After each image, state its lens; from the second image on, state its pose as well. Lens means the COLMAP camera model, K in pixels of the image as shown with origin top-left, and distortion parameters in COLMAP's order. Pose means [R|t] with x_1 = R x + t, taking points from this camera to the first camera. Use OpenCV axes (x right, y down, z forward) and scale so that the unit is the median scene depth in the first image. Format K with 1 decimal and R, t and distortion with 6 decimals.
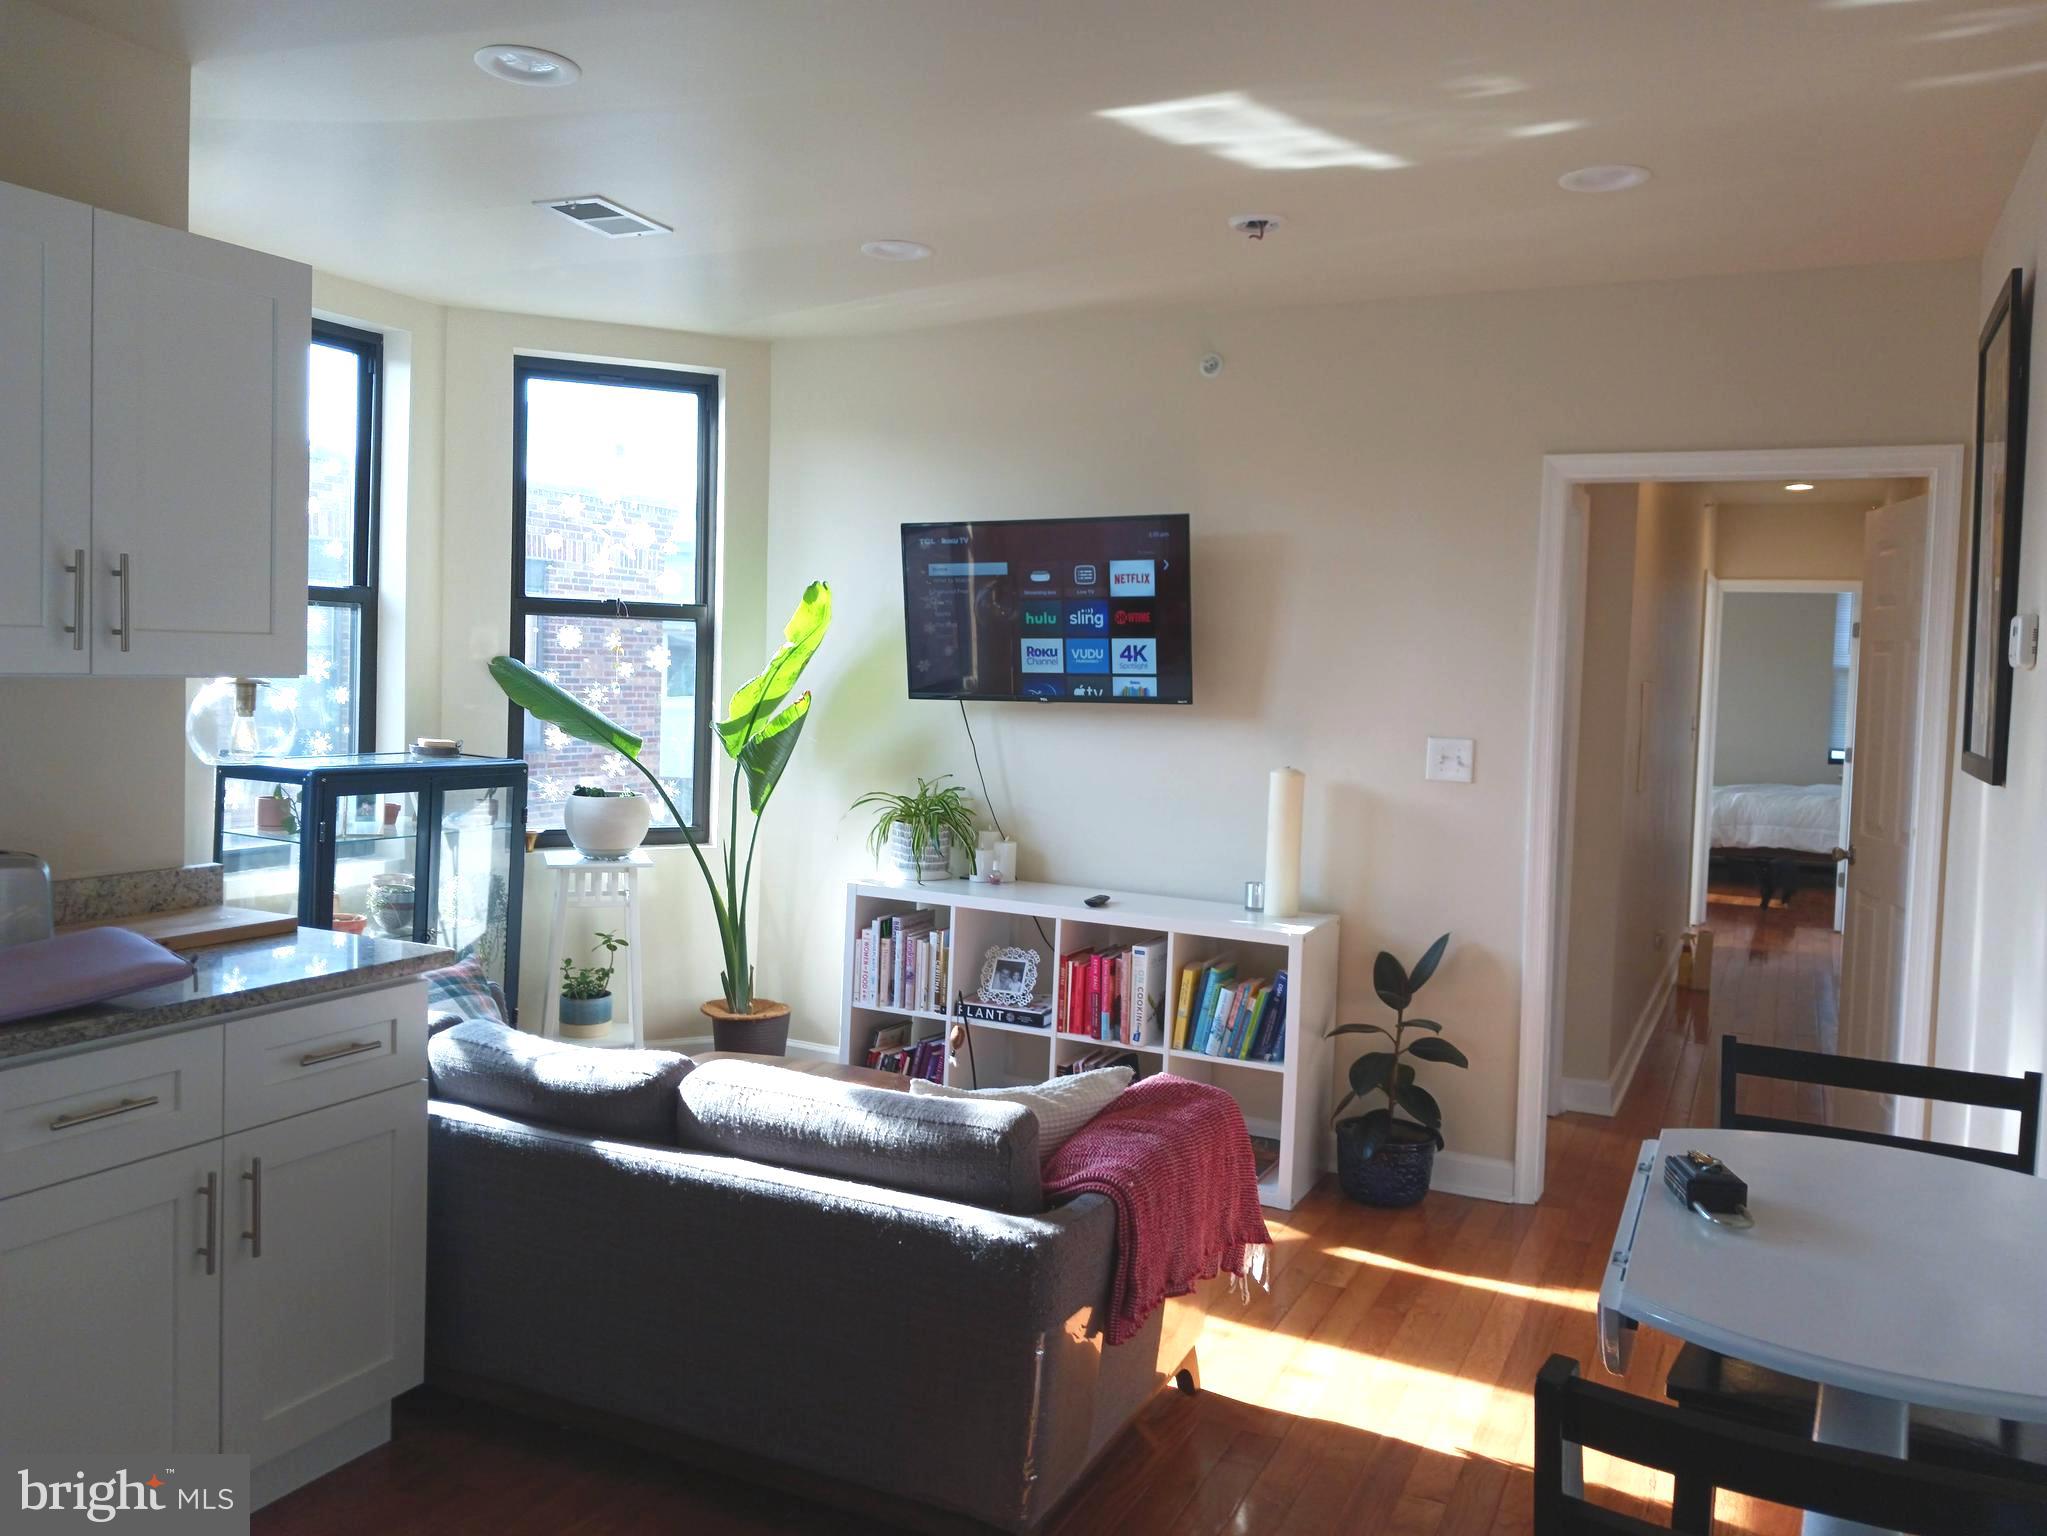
lens RADIAL K [[1579.1, 0, 1019.9], [0, 1579.1, 759.7], [0, 0, 1]] dist [0.000864, -0.007164]
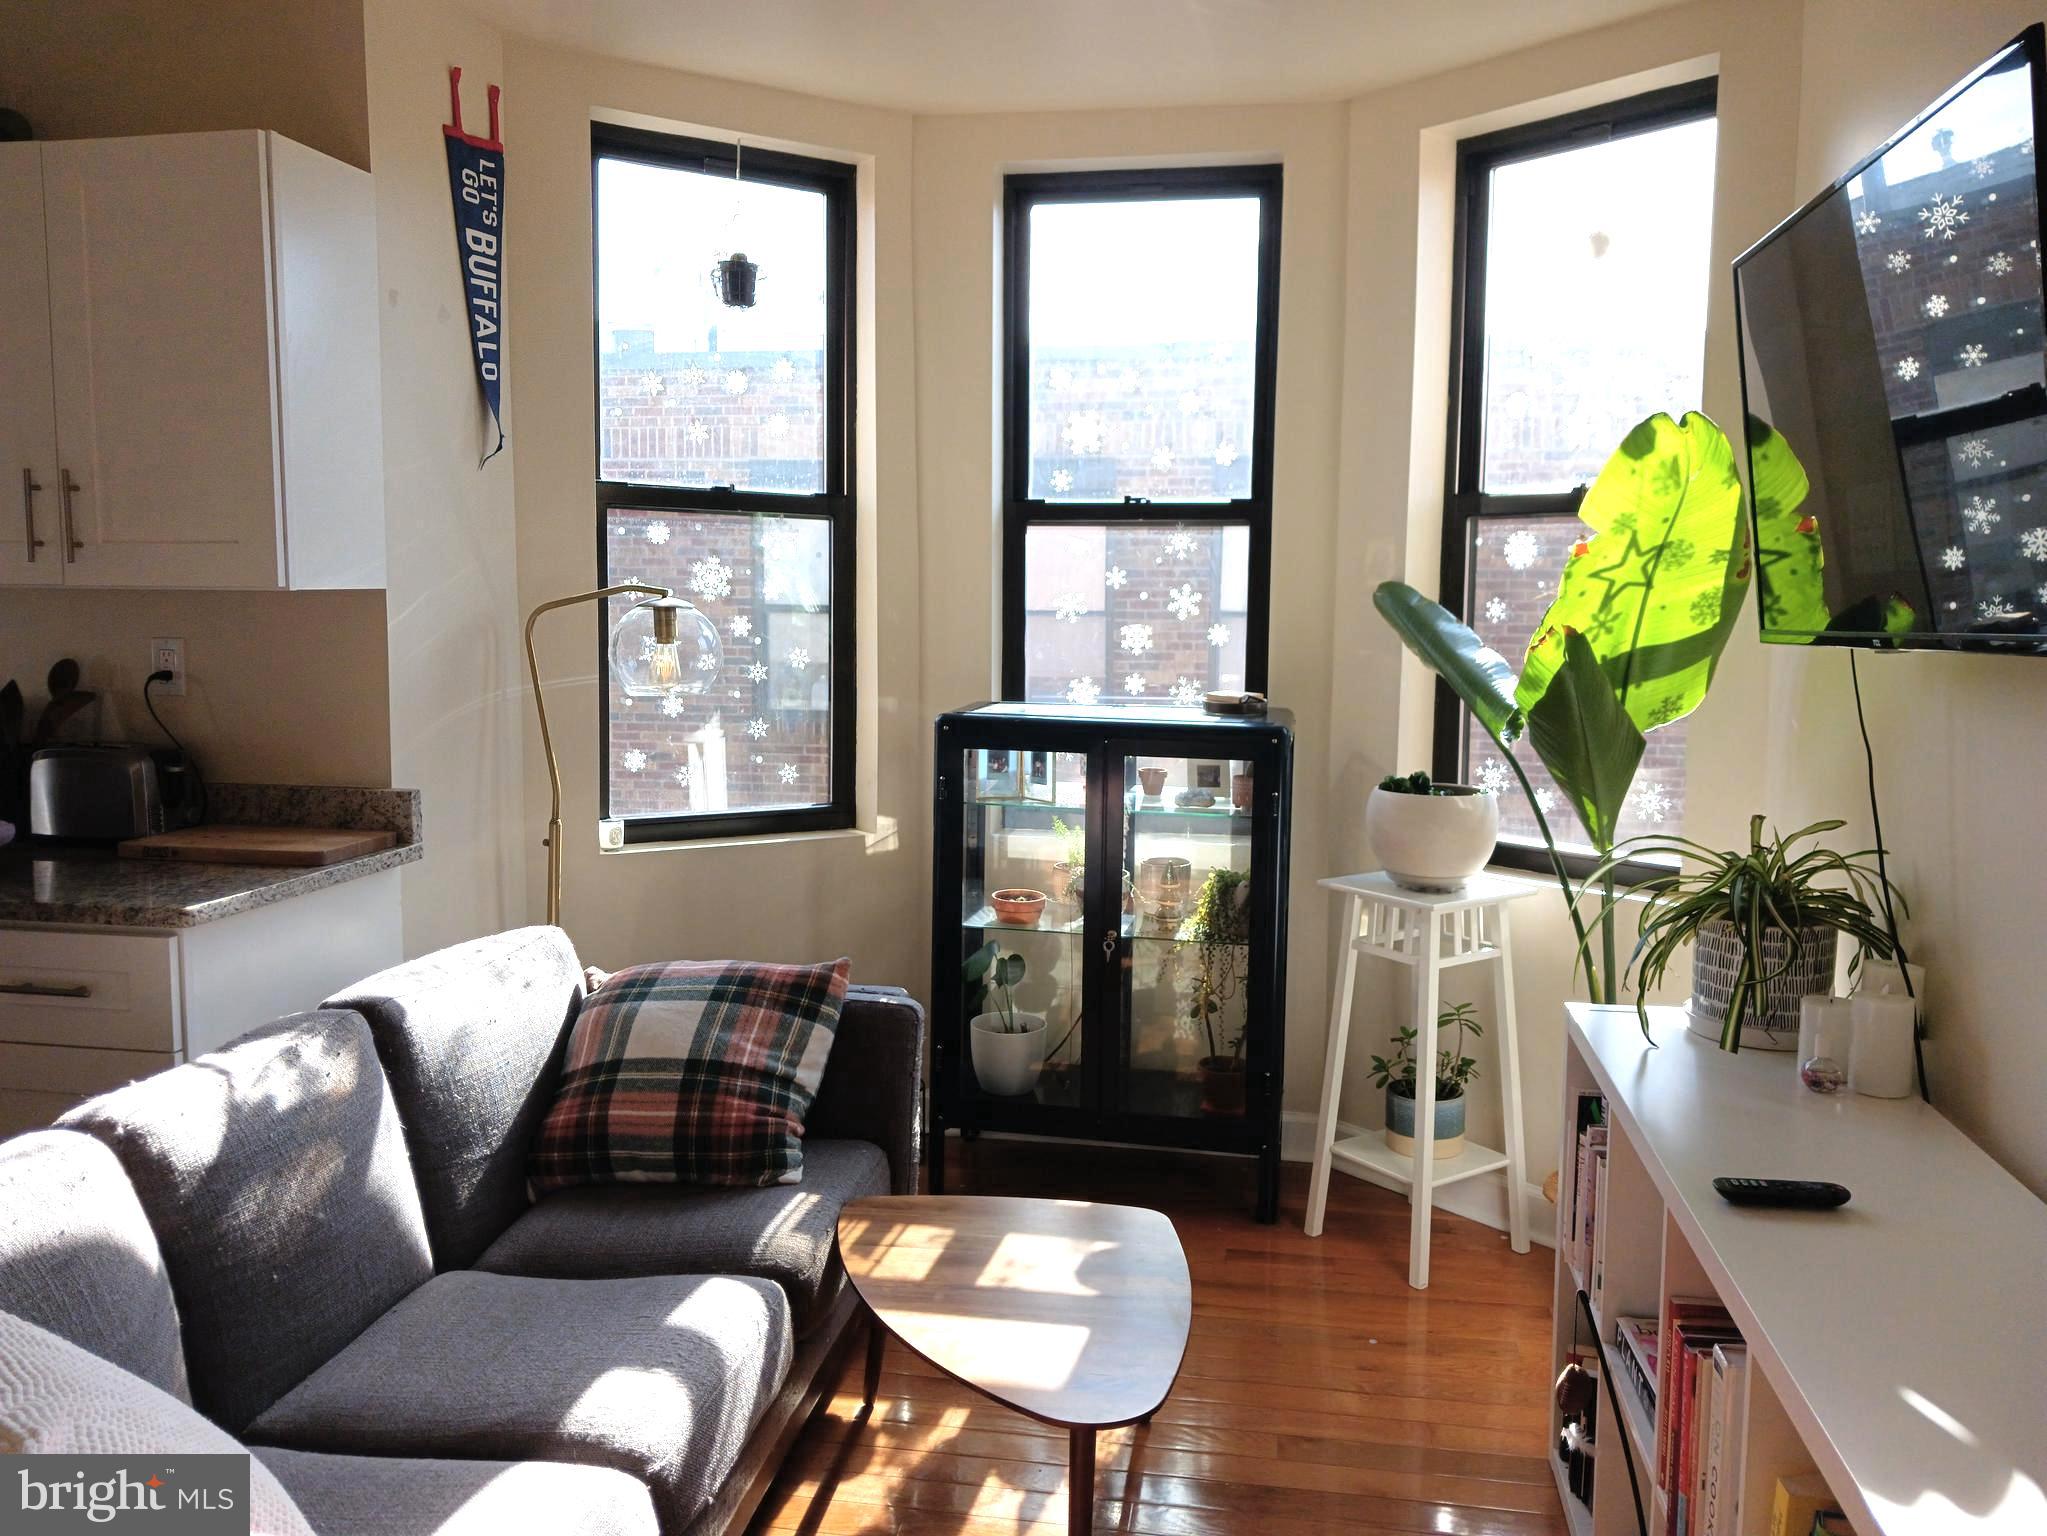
lens RADIAL K [[1579.1, 0, 1019.9], [0, 1579.1, 759.7], [0, 0, 1]] dist [0.000864, -0.007164]
pose [[0.259866, 0.075299, -0.962704, 0.464259], [-0.051608, 0.996613, 0.064021, -0.031218], [0.964265, 0.033046, 0.262872, 0.946863]]
